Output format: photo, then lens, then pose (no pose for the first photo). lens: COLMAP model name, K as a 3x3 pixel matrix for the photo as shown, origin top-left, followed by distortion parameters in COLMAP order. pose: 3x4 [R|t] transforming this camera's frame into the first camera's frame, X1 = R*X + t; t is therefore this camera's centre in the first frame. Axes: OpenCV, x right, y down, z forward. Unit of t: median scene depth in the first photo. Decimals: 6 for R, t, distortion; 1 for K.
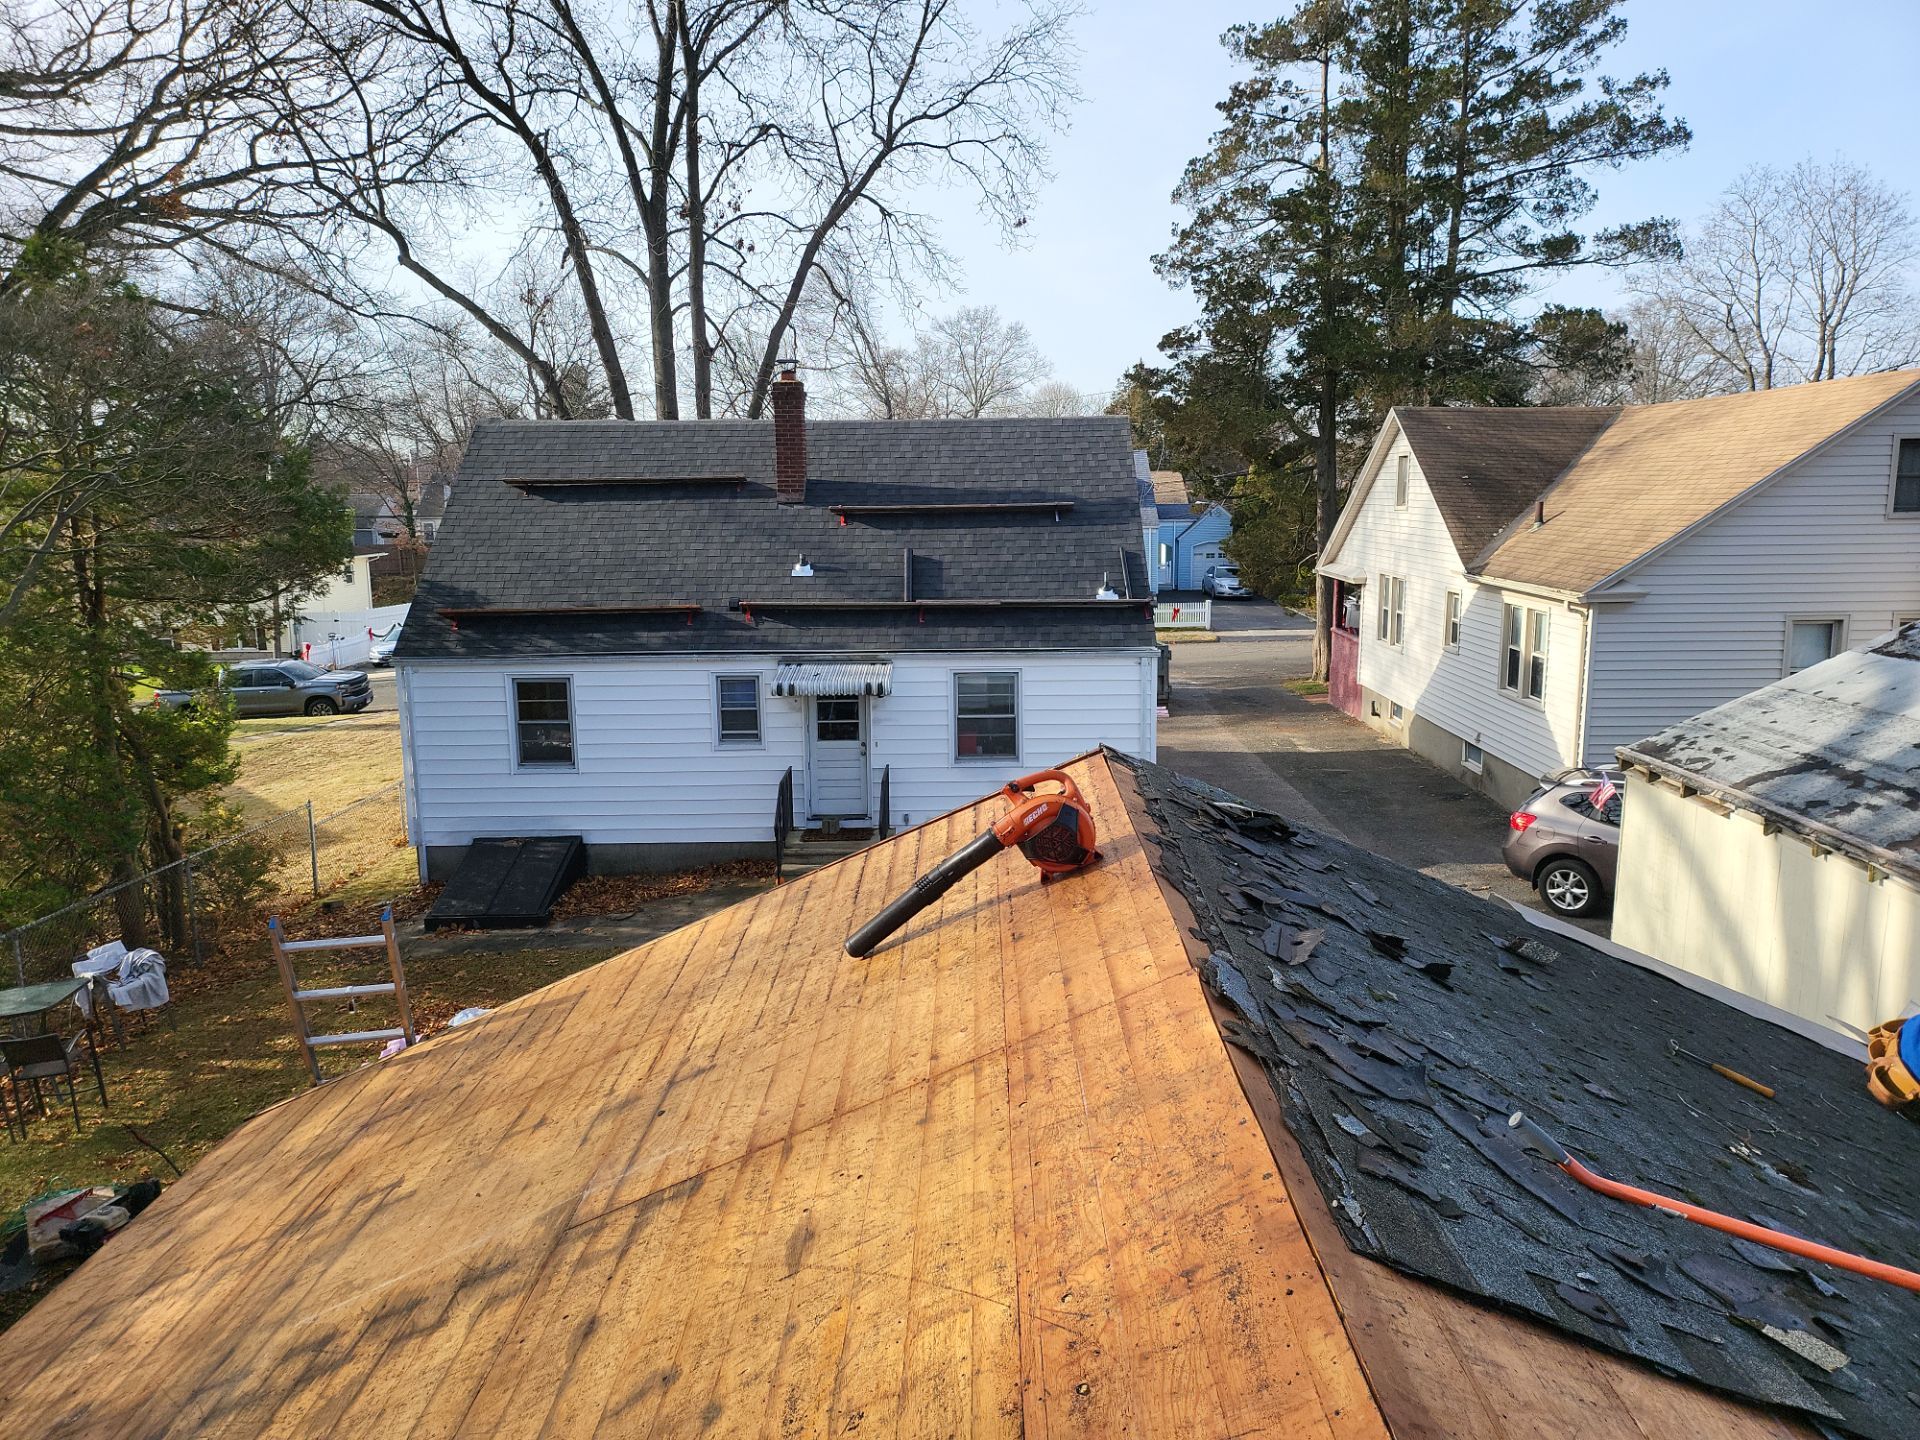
lens RADIAL K [[1333.7, 0, 950.3], [0, 1333.7, 718.7], [0, 0, 1]] dist [-0.000221, 0.001695]
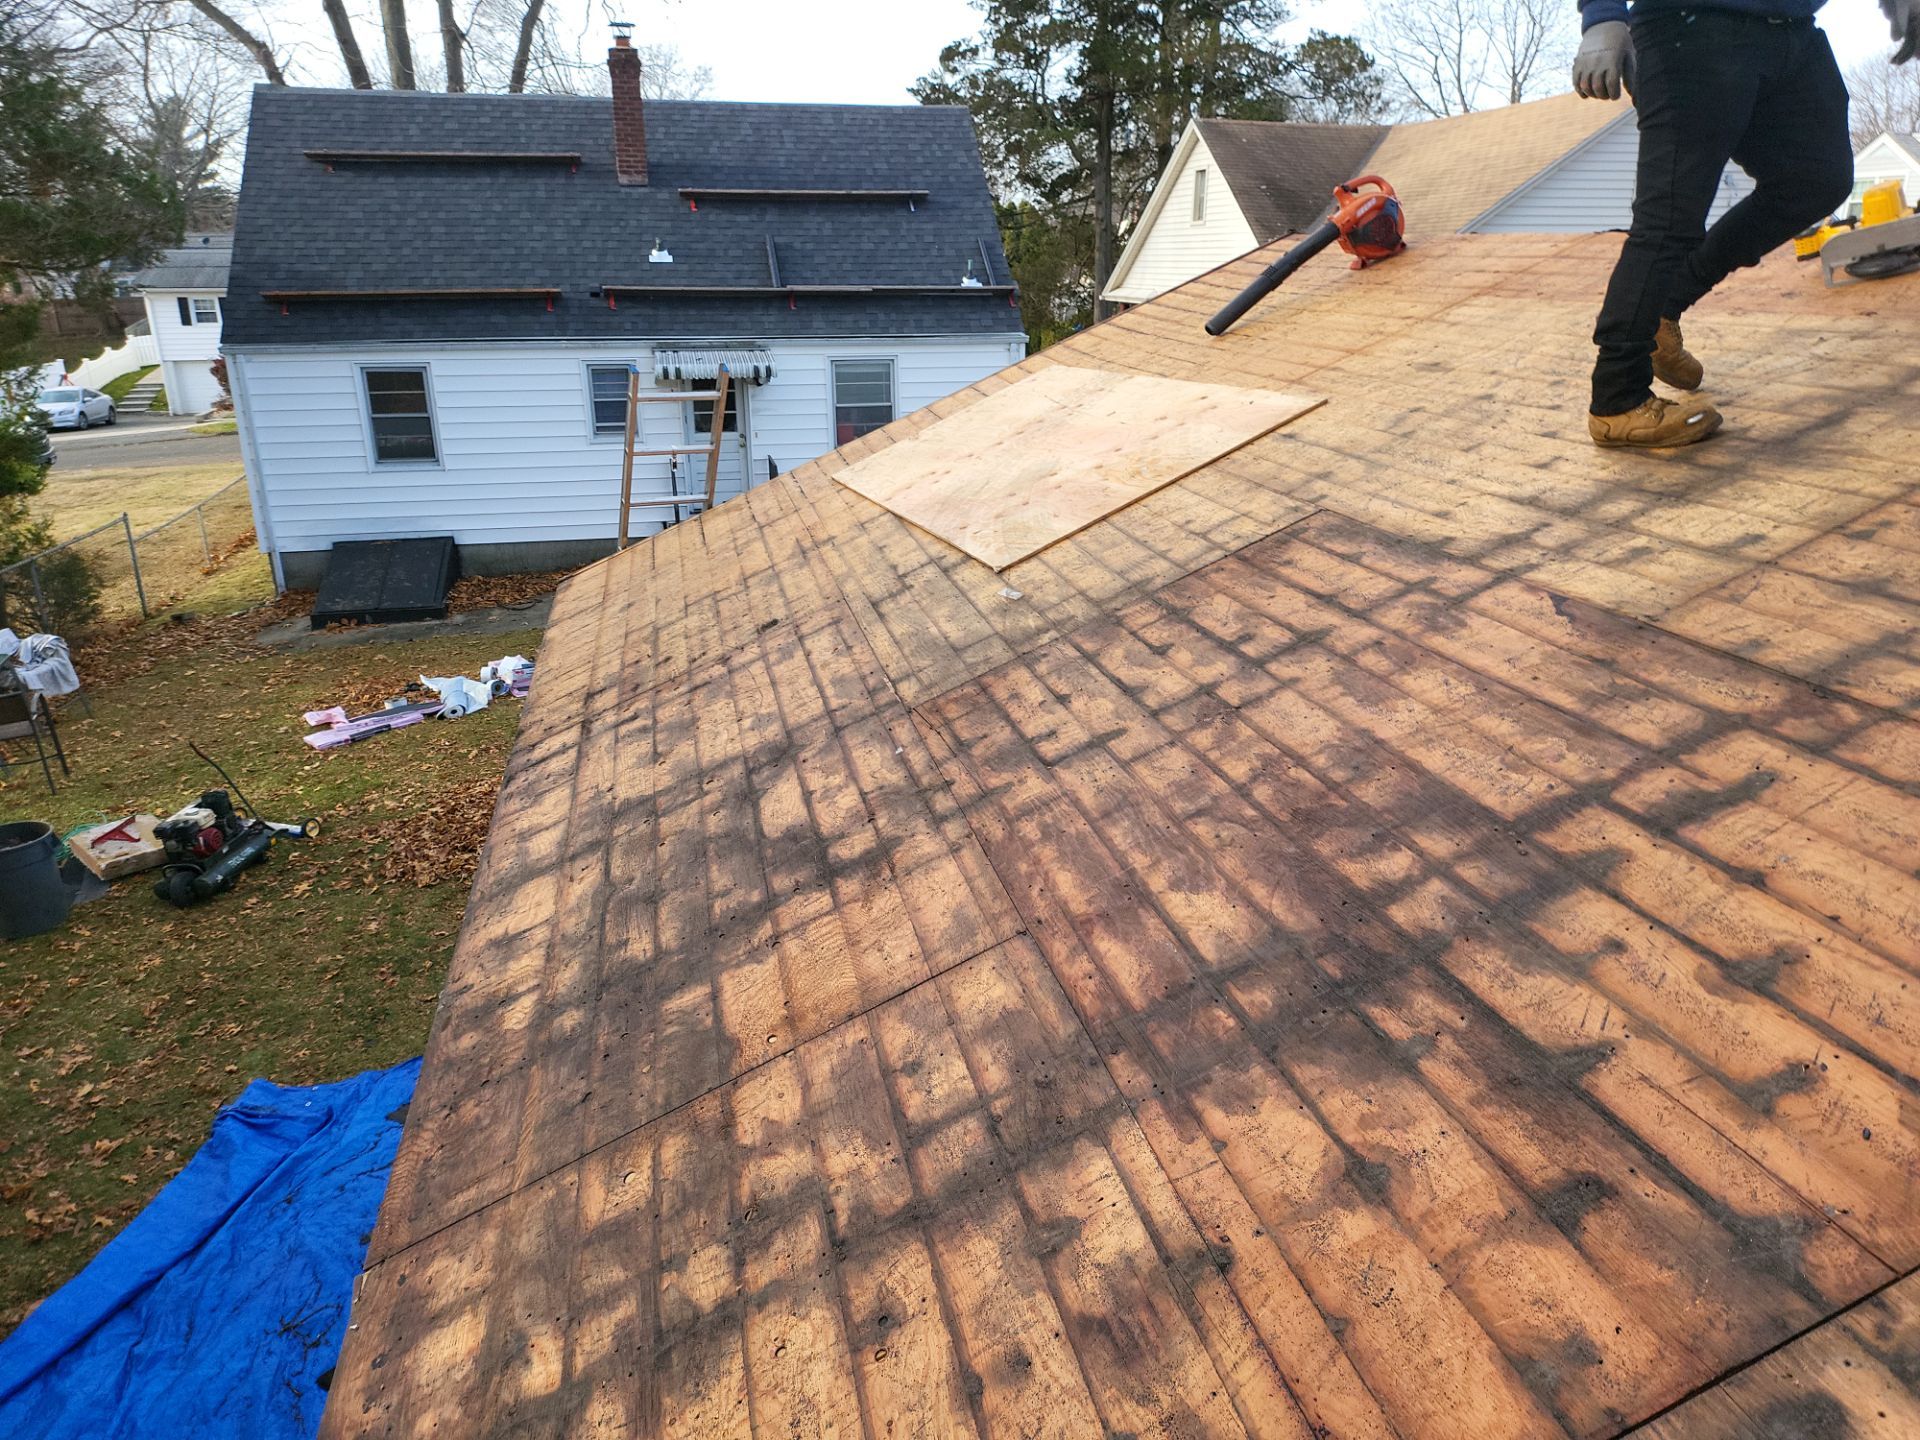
lens RADIAL K [[1404.6, 0, 960.0], [0, 1404.6, 720.0], [0, 0, 1]] dist [0.032435, -0.053246]
pose [[0.968244, -0.068903, 0.240324, -0.169704], [0.037234, 0.990293, 0.133914, 0.091649], [-0.247218, -0.120713, 0.961411, -0.066745]]
